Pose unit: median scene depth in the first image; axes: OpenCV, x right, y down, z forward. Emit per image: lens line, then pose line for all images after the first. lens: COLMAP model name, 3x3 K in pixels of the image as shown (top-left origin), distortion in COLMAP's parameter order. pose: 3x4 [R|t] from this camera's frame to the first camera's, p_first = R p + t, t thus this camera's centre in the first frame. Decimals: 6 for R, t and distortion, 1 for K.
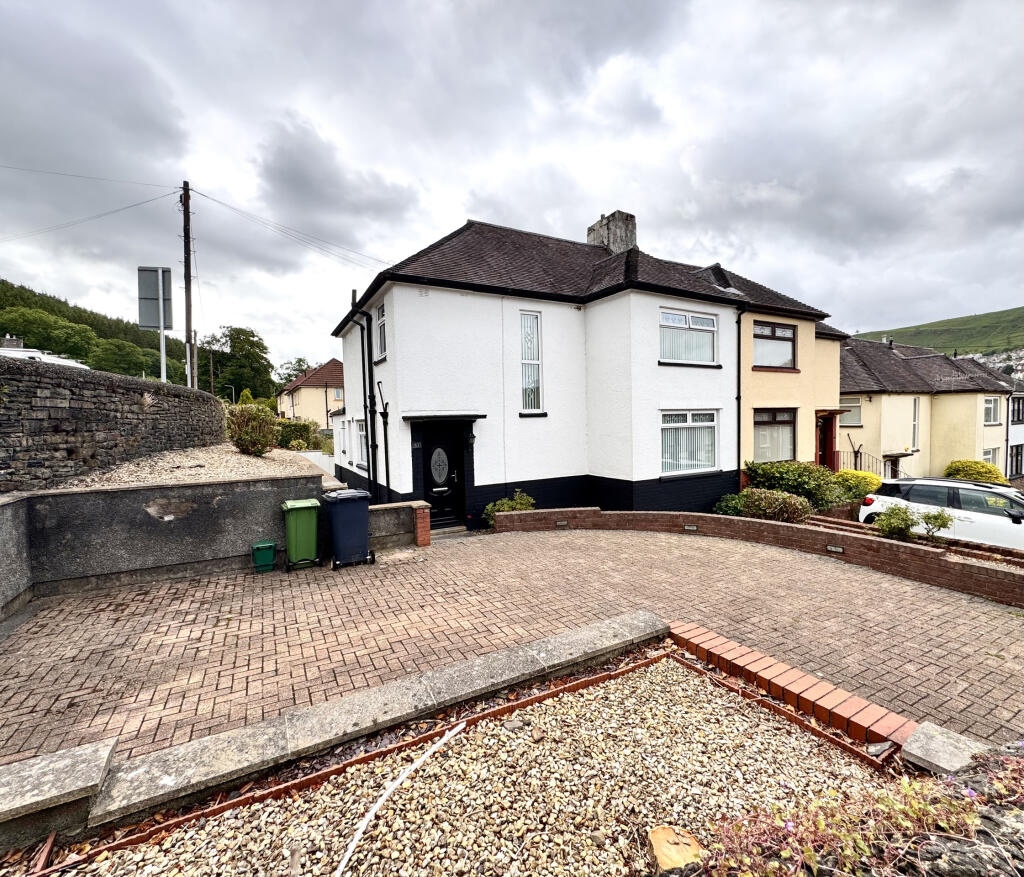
lens RADIAL K [[466.0, 0, 512.0], [0, 466.0, 438.5], [0, 0, 1]] dist [0.000434, -0.000267]
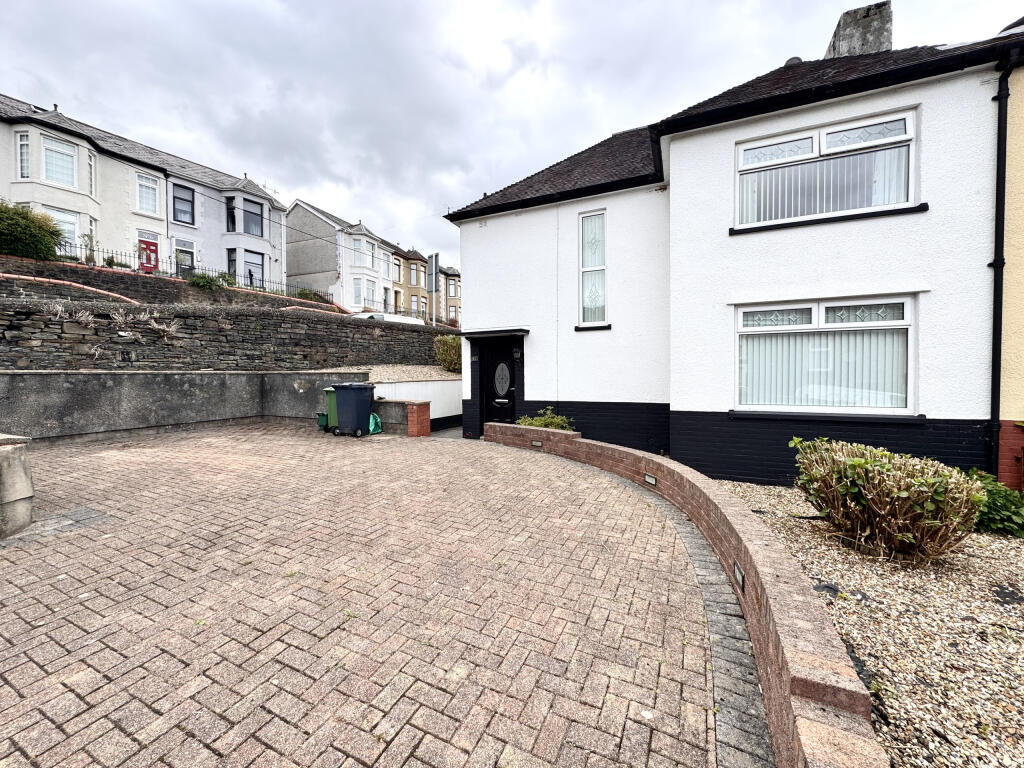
lens RADIAL K [[402.7, 0, 511.9], [0, 402.7, 382.0], [0, 0, 1]] dist [-0.001243, -0.000134]
pose [[0.597717, 0.035332, -0.800928, 0.617427], [-0.041050, 0.999067, 0.013438, 0.052156], [0.800656, 0.024846, 0.598610, 0.455808]]
